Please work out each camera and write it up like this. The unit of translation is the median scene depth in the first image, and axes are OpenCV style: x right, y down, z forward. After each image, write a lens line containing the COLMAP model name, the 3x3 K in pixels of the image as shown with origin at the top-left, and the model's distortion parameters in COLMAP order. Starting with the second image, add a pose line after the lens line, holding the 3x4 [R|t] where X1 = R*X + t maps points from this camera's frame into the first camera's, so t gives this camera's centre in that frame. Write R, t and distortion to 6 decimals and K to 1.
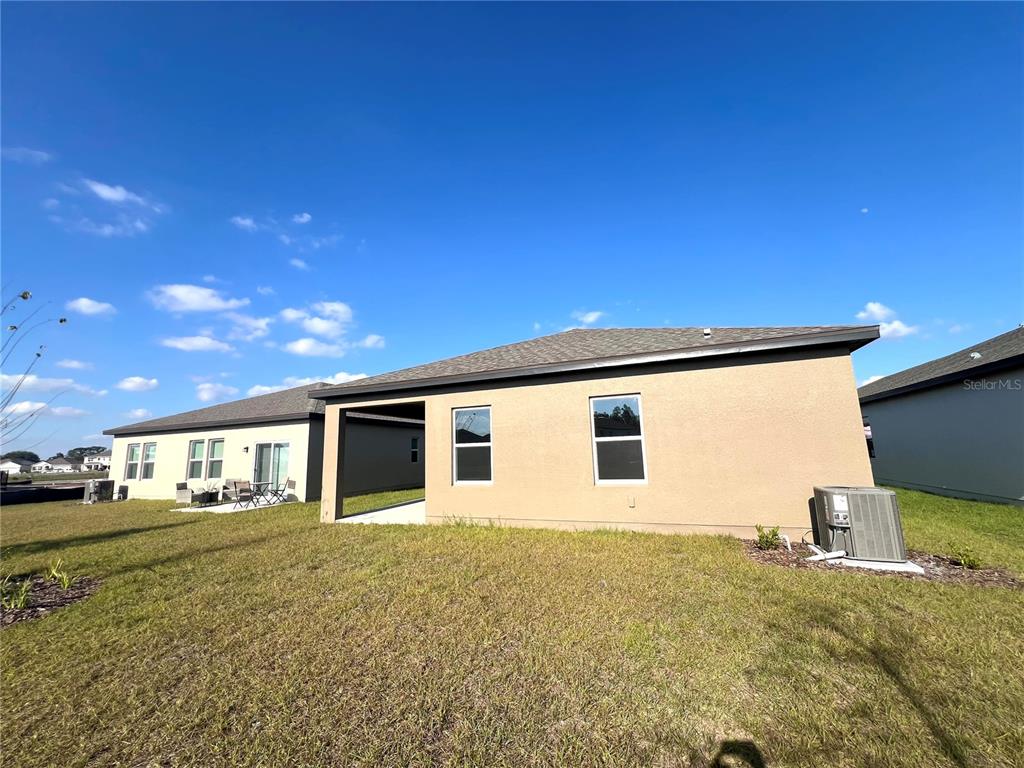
lens RADIAL K [[409.9, 0, 512.0], [0, 409.9, 384.0], [0, 0, 1]] dist [0.000558, -0.002258]
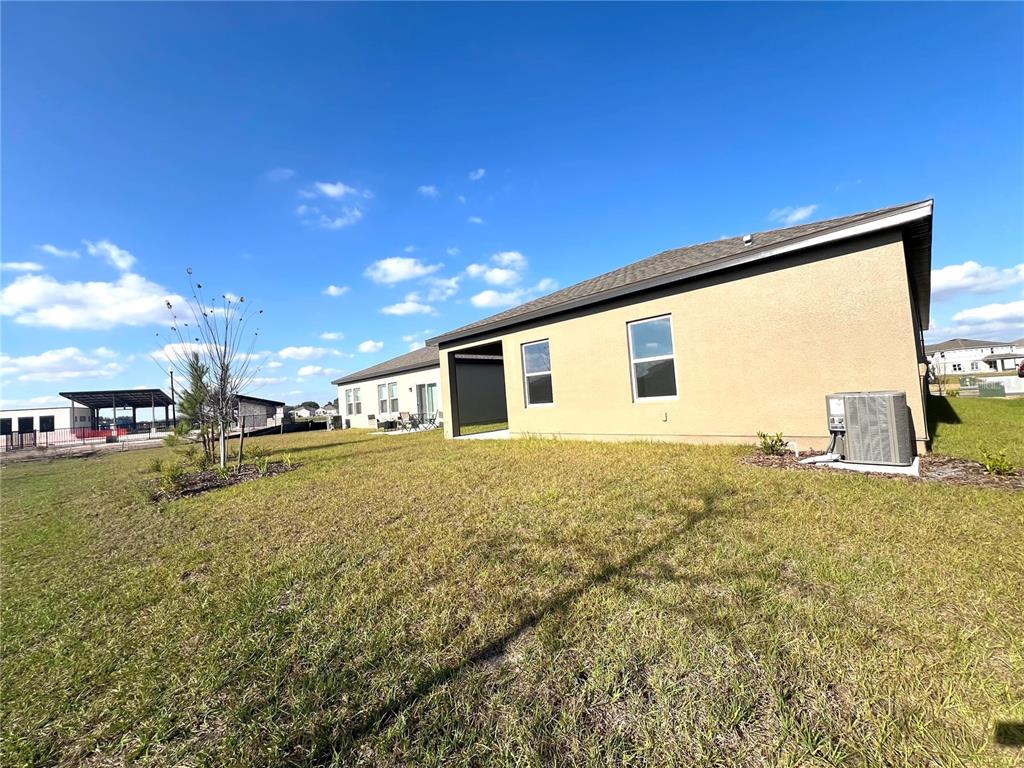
lens RADIAL K [[412.3, 0, 509.9], [0, 412.3, 379.1], [0, 0, 1]] dist [0.000794, 0.000514]
pose [[0.911626, -0.055933, -0.407198, 0.214626], [0.112329, 0.986887, 0.115918, 0.011694], [0.395375, -0.151414, 0.905954, -0.074226]]
